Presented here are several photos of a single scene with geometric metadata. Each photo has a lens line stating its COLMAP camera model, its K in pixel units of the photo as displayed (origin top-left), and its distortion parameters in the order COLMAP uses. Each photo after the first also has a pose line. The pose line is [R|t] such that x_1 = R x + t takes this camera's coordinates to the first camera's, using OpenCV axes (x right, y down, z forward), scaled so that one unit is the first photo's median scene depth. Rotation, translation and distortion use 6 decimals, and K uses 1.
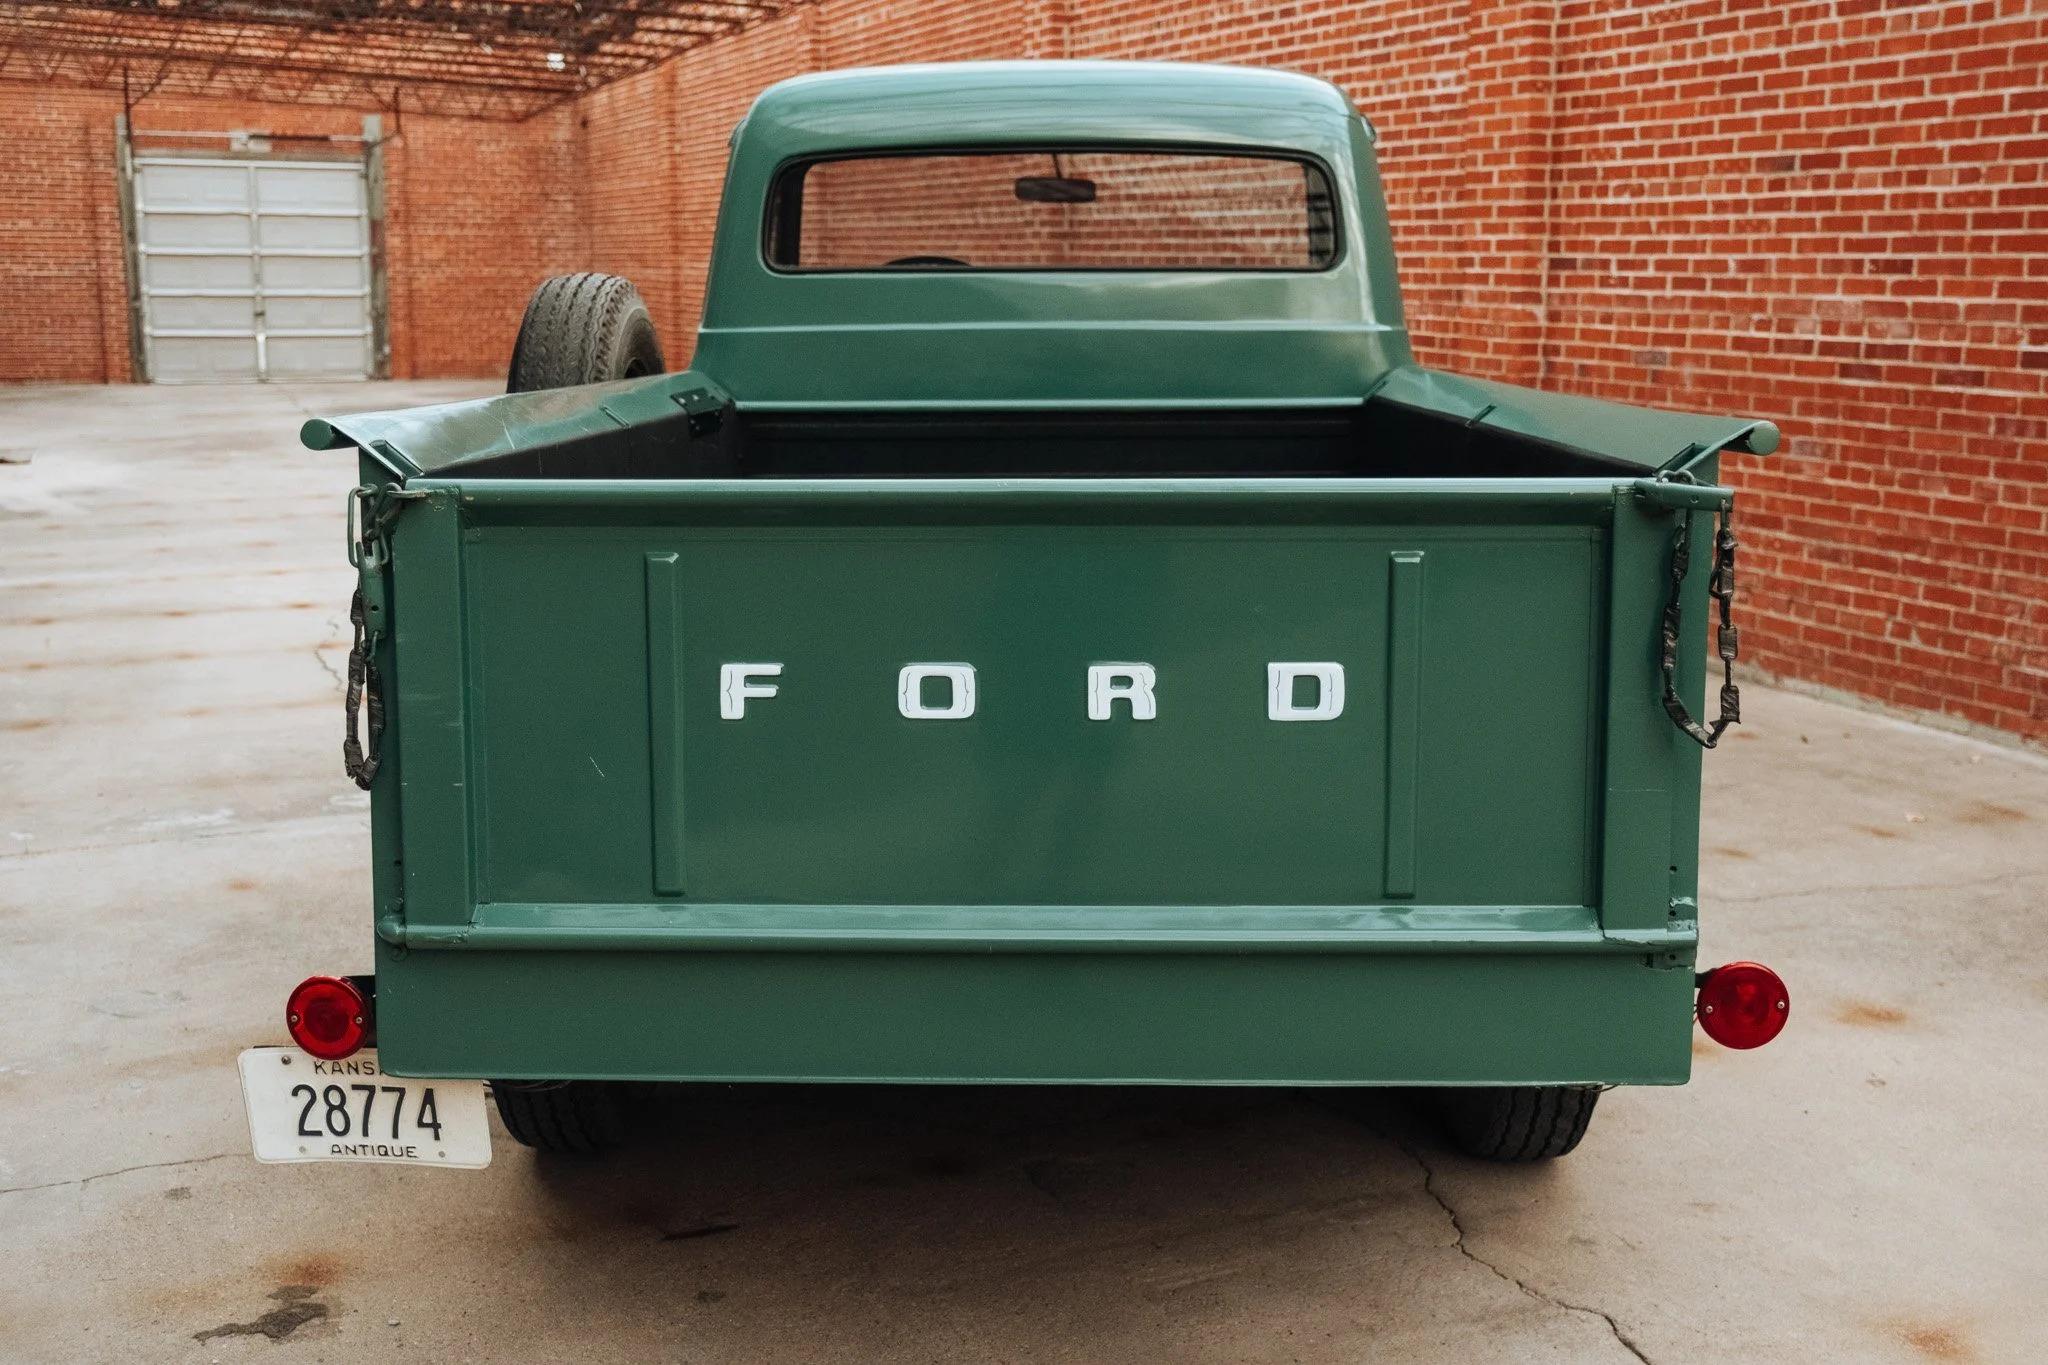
lens RADIAL K [[2146.8, 0, 1030.0], [0, 2146.8, 649.7], [0, 0, 1]] dist [-0.013347, 0.080679]
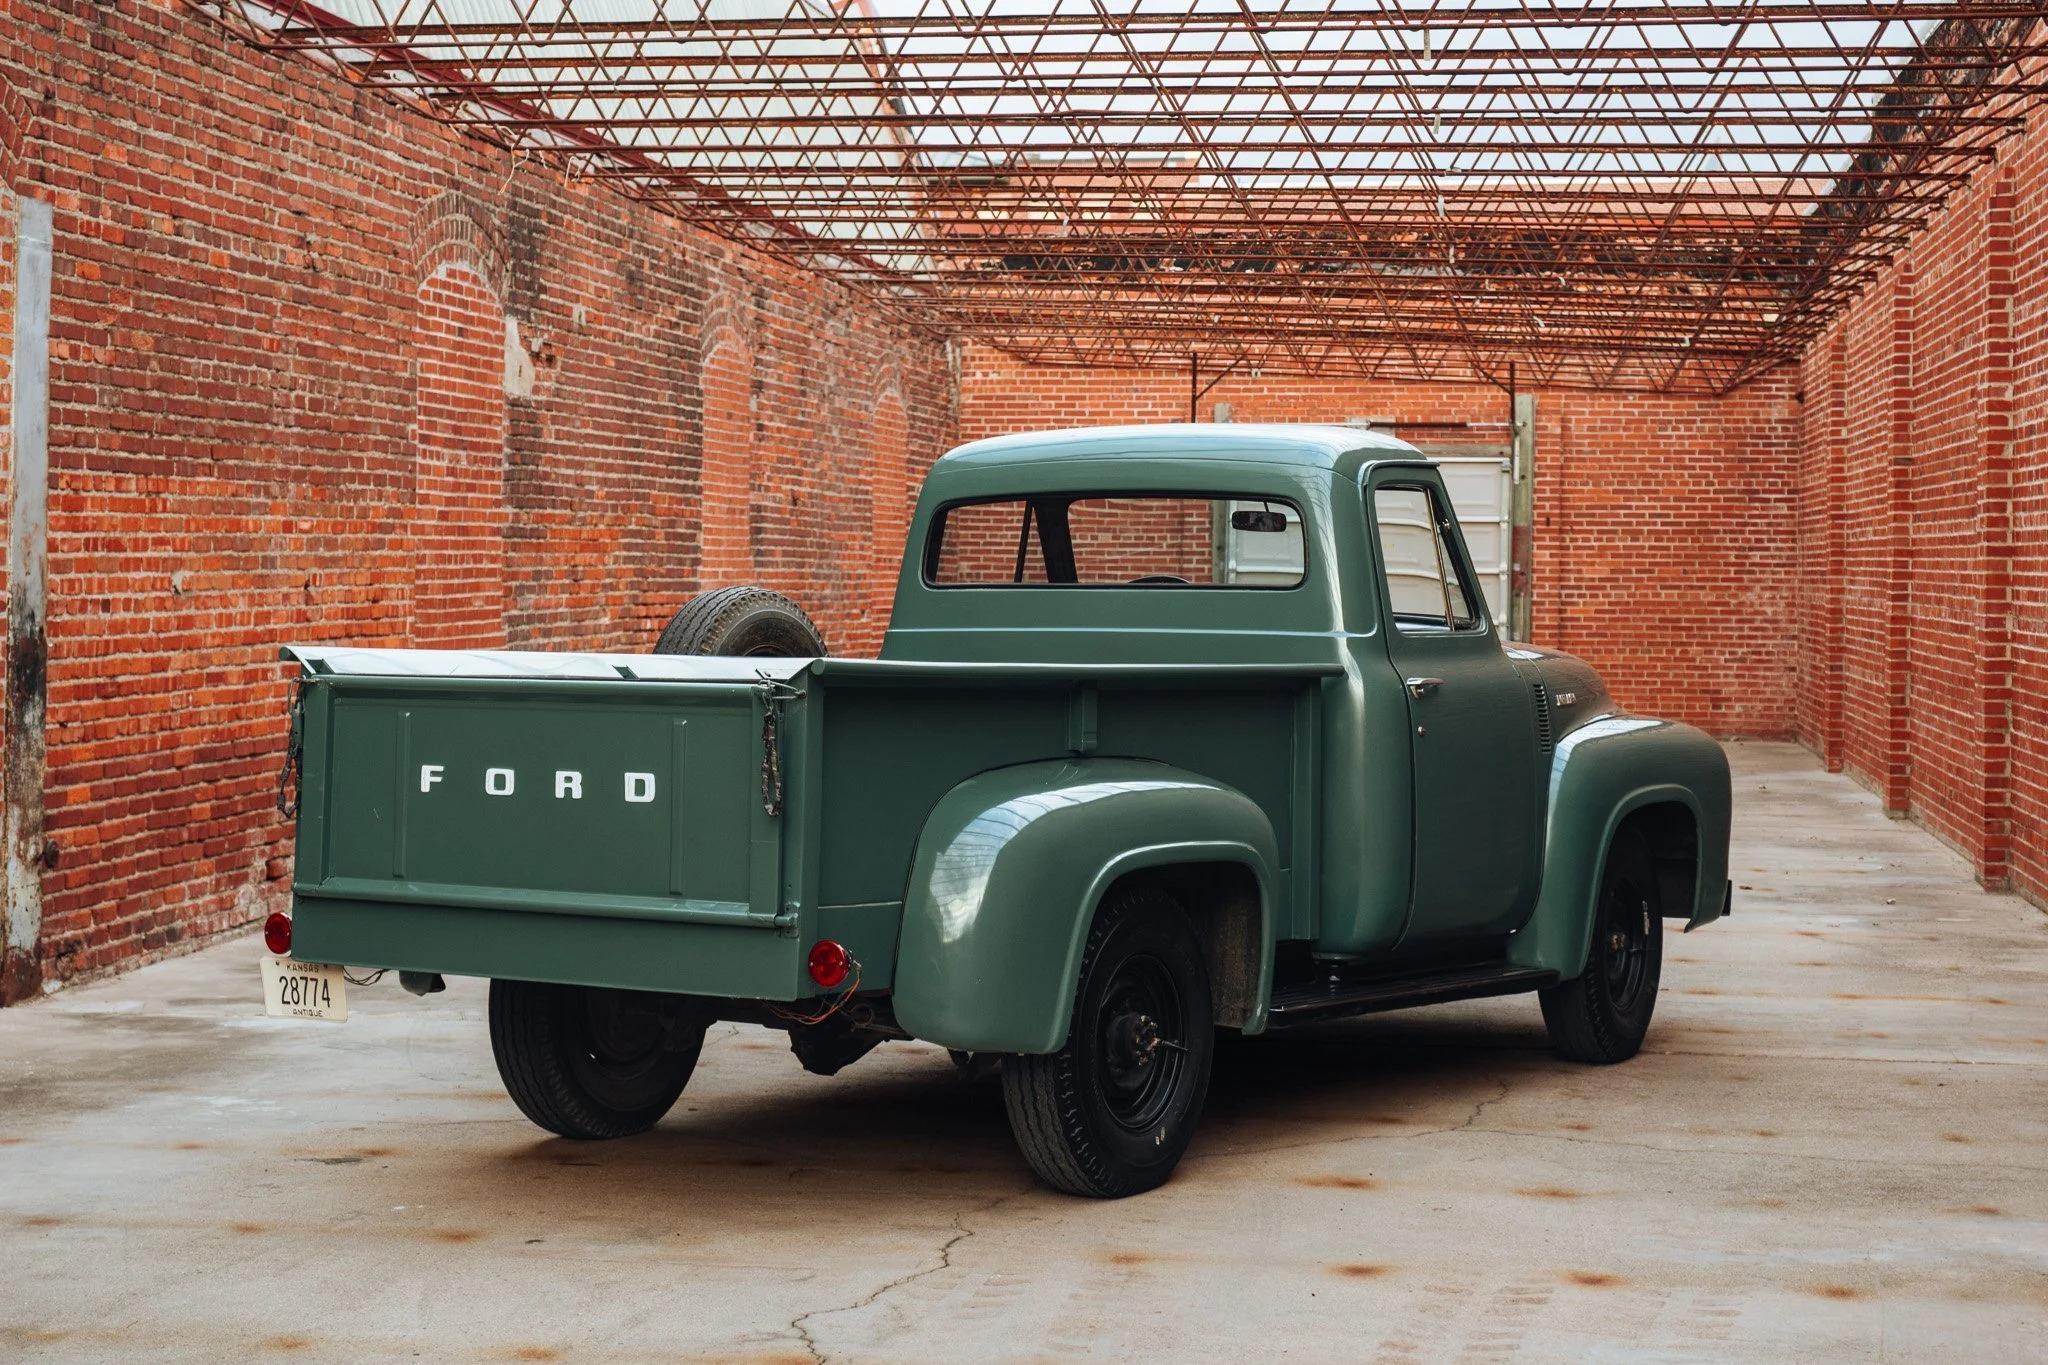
lens RADIAL K [[3562.7, 0, 1019.7], [0, 3562.7, 586.2], [0, 0, 1]] dist [-0.018996, -0.025084]
pose [[0.857306, 0.003800, -0.514794, 0.658087], [-0.094957, 0.983982, -0.150873, 0.092950], [0.505974, 0.178228, 0.843934, -0.514565]]
